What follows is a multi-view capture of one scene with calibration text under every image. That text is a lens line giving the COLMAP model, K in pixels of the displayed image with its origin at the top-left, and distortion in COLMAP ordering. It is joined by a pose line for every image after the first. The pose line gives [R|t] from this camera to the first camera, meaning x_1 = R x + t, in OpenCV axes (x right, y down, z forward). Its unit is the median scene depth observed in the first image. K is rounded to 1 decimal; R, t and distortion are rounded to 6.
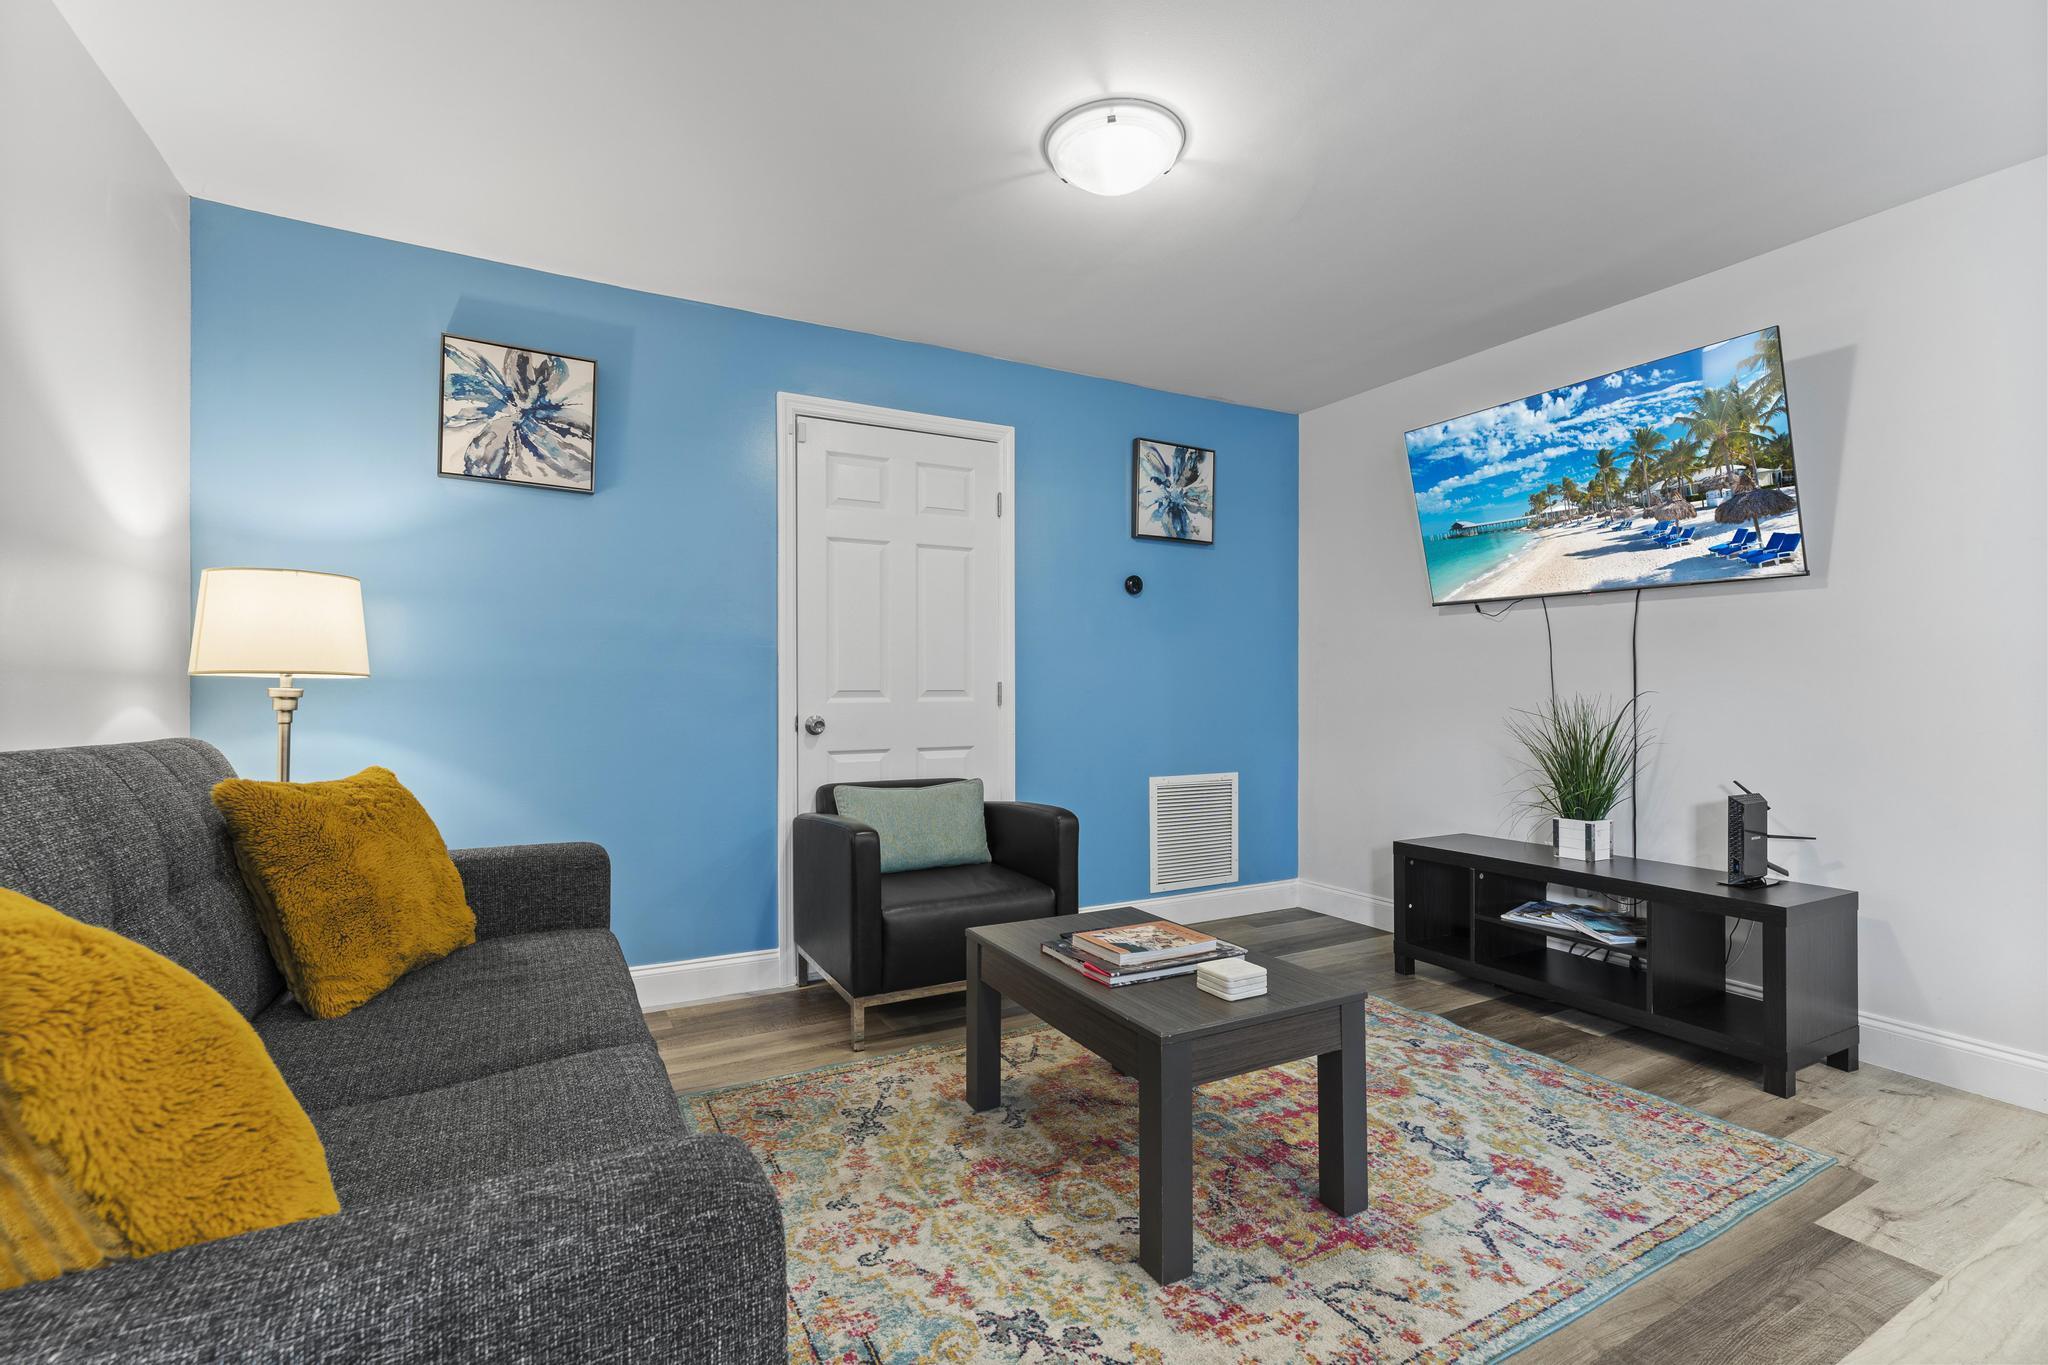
lens RADIAL K [[920.8, 0, 1024.0], [0, 920.8, 682.5], [0, 0, 1]] dist [0.000210, -0.000118]
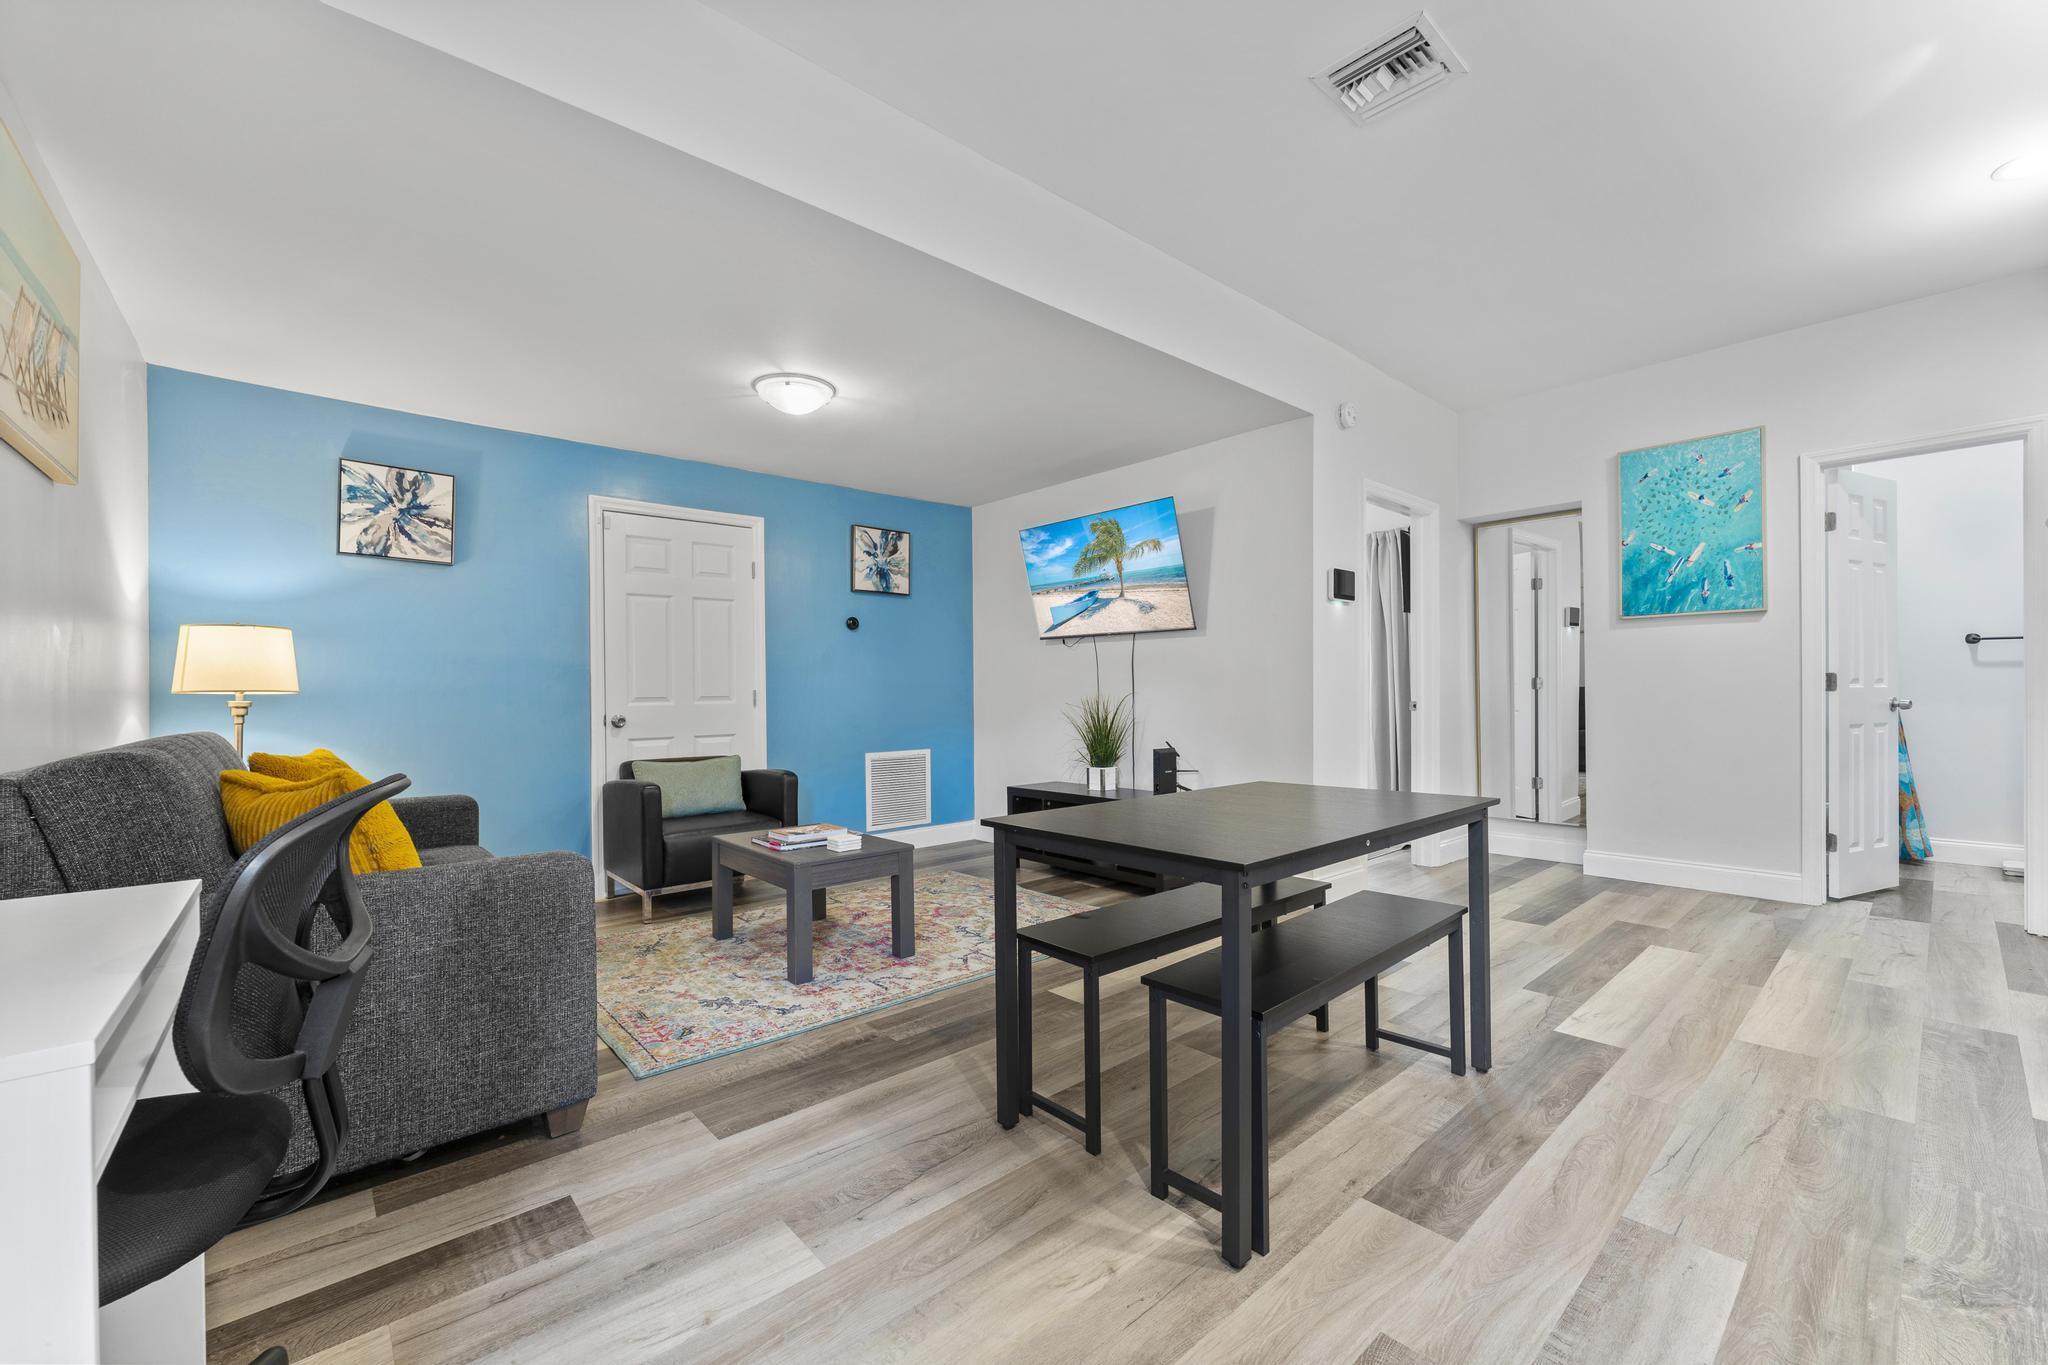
lens RADIAL K [[830.7, 0, 1024.0], [0, 830.7, 682.5], [0, 0, 1]] dist [-0.000601, -0.000011]
pose [[0.976126, -0.008525, 0.217036, 0.136173], [0.009350, 0.999952, -0.002775, -0.006776], [-0.217002, 0.004738, 0.976160, -0.504090]]
